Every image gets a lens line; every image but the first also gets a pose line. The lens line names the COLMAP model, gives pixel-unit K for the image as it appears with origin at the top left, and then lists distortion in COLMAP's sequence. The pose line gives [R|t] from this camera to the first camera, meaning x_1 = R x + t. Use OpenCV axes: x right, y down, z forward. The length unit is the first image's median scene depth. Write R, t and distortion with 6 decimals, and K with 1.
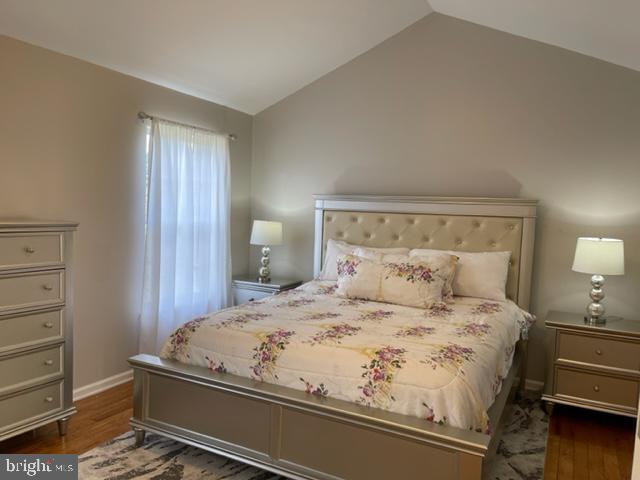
lens RADIAL K [[486.6, 0, 321.9], [0, 486.6, 242.6], [0, 0, 1]] dist [0.054561, -0.065601]
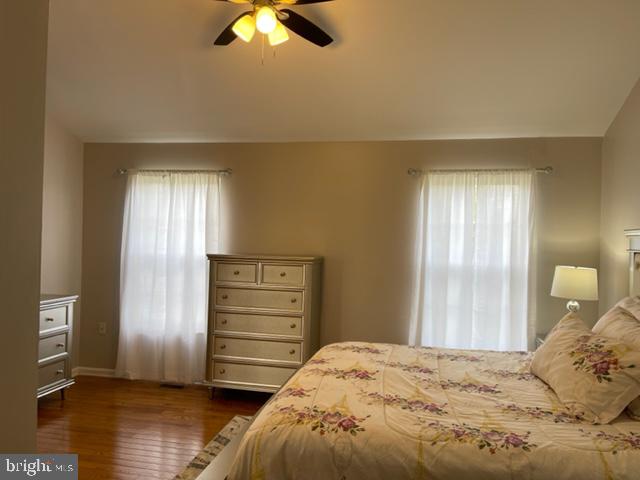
lens RADIAL K [[486.6, 0, 319.4], [0, 486.6, 239.4], [0, 0, 1]] dist [0.054561, -0.065601]
pose [[0.287647, -0.036894, -0.957026, 0.595122], [-0.087130, 0.994106, -0.064511, -0.004335], [0.953765, 0.101942, 0.282737, 0.429065]]
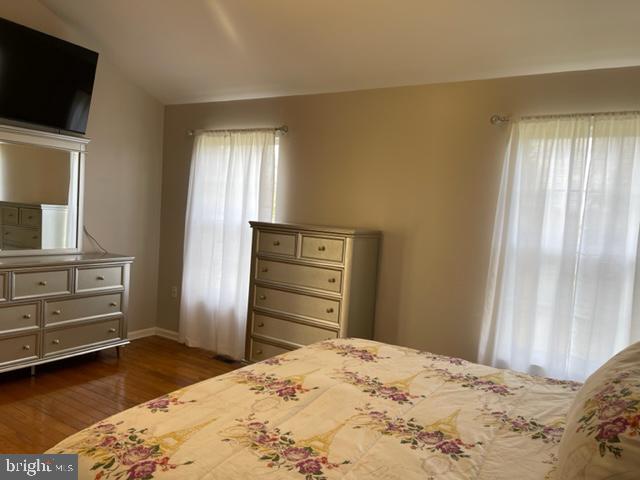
lens RADIAL K [[486.6, 0, 320.3], [0, 486.6, 241.6], [0, 0, 1]] dist [0.054561, -0.065601]
pose [[-0.072832, 0.018707, -0.997169, 0.453450], [-0.141803, 0.989472, 0.028920, -0.026859], [0.987212, 0.143508, -0.069412, 0.700900]]
